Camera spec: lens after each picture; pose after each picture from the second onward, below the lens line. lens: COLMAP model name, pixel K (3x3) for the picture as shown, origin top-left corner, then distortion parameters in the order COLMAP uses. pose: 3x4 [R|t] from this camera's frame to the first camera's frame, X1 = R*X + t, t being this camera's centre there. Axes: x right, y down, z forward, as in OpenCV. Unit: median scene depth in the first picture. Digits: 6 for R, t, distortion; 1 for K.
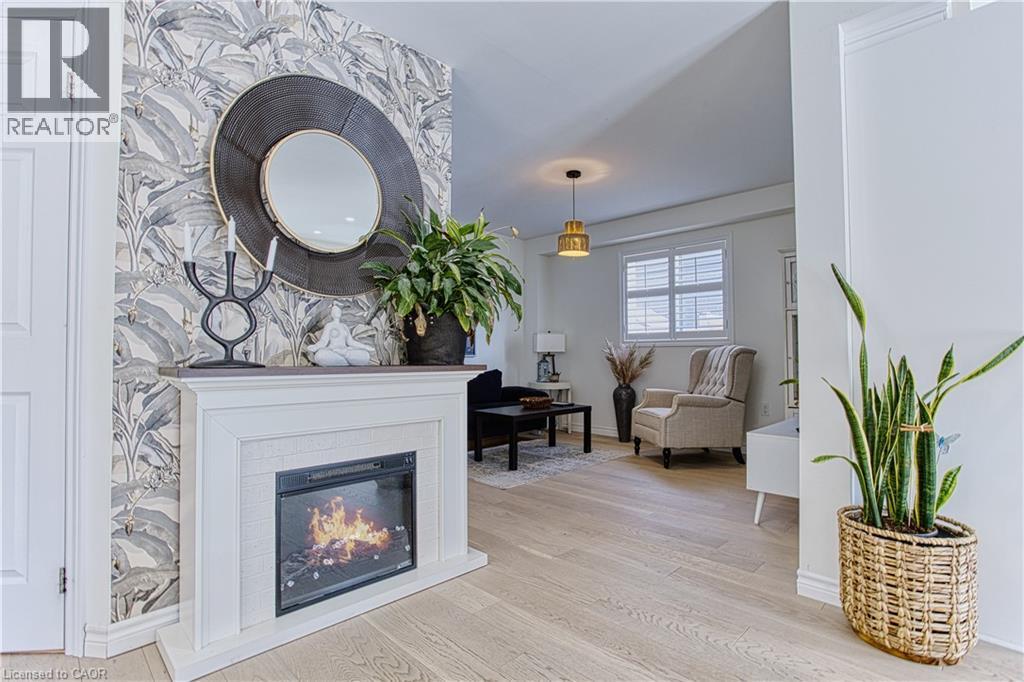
lens RADIAL K [[497.8, 0, 530.6], [0, 497.8, 338.9], [0, 0, 1]] dist [-0.001316, 0.000147]
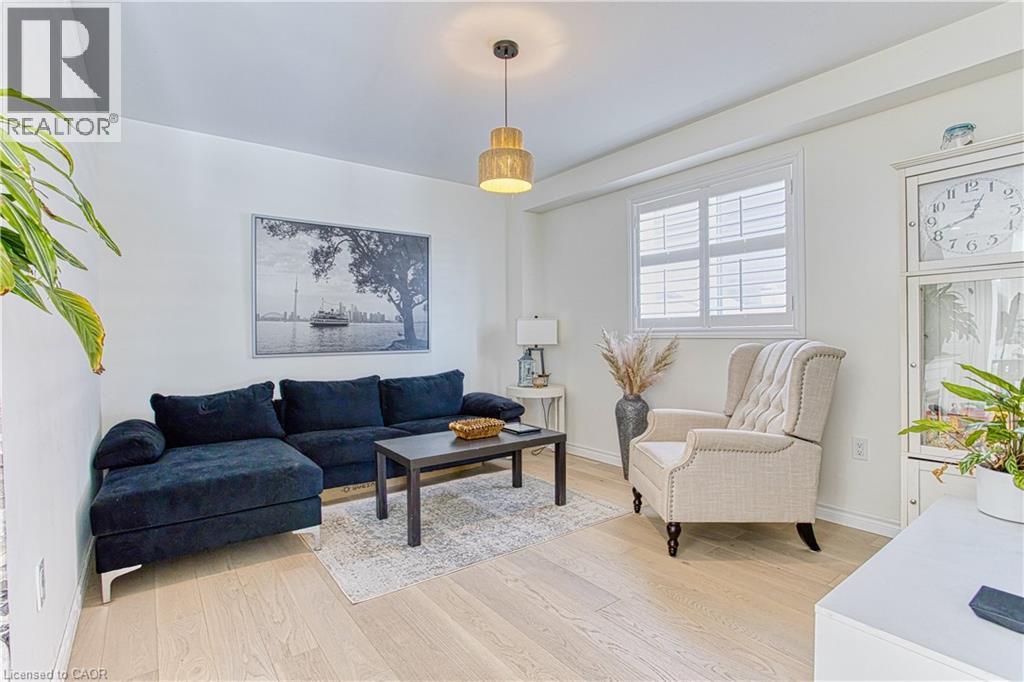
lens RADIAL K [[502.0, 0, 509.6], [0, 502.0, 341.1], [0, 0, 1]] dist [-0.036111, 0.017819]
pose [[0.986361, -0.005527, -0.164506, 0.164784], [0.012722, 0.999006, 0.042716, -0.014578], [0.164107, -0.044226, 0.985451, 0.371014]]
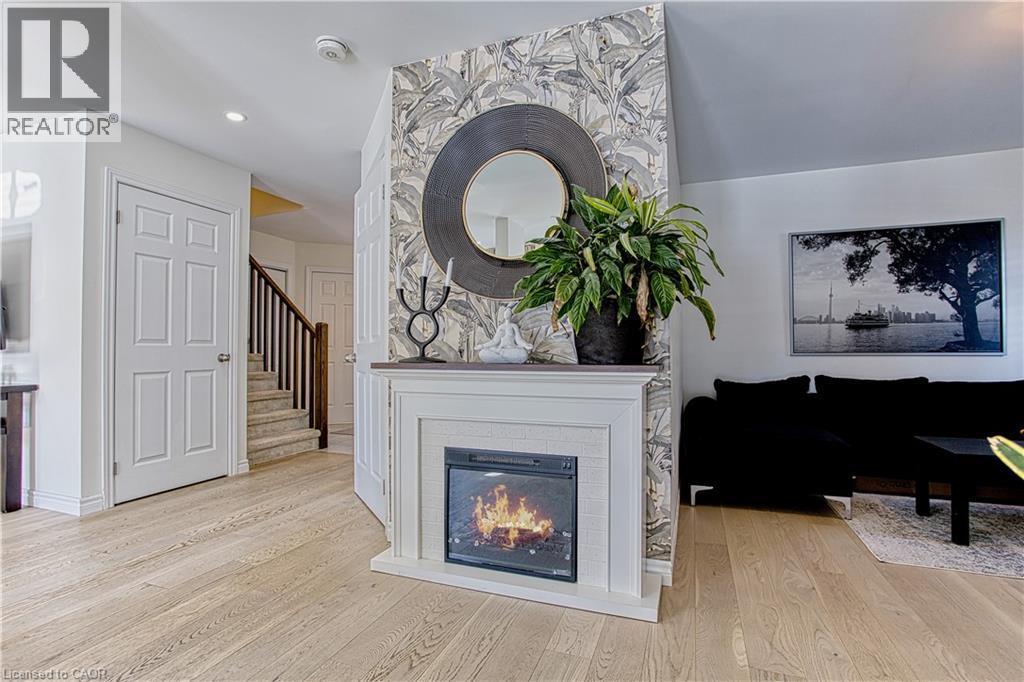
lens RADIAL K [[502.0, 0, 509.6], [0, 502.0, 341.1], [0, 0, 1]] dist [-0.036111, 0.017819]
pose [[0.405155, -0.023494, -0.913946, 0.261161], [0.029607, 0.999483, -0.012568, 0.008588], [0.913768, -0.021967, 0.405641, 0.236316]]
